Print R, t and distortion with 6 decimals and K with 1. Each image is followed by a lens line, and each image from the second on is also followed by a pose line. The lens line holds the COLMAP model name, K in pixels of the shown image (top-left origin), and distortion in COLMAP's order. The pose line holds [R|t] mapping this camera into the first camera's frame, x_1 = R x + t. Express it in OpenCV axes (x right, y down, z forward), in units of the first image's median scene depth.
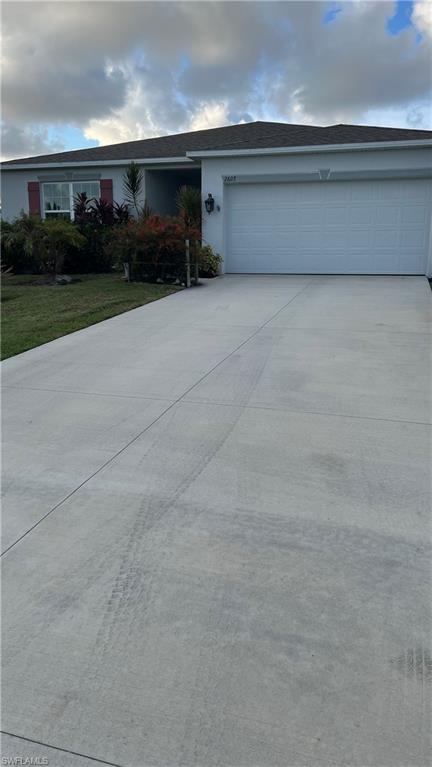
lens RADIAL K [[581.9, 0, 215.7], [0, 581.9, 387.2], [0, 0, 1]] dist [0.085999, -0.101923]
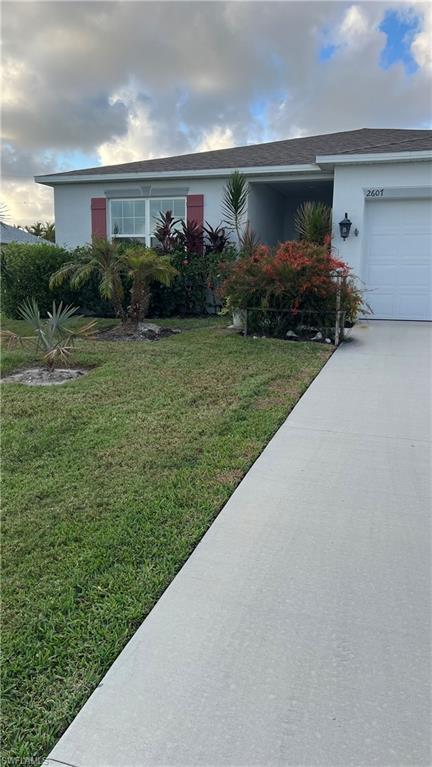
lens RADIAL K [[581.9, 0, 215.7], [0, 581.9, 387.2], [0, 0, 1]] dist [0.085999, -0.101923]
pose [[0.999913, 0.009751, -0.008906, -0.157221], [-0.010051, 0.999362, -0.034267, -0.081371], [0.008566, 0.034353, 0.999373, 0.258830]]
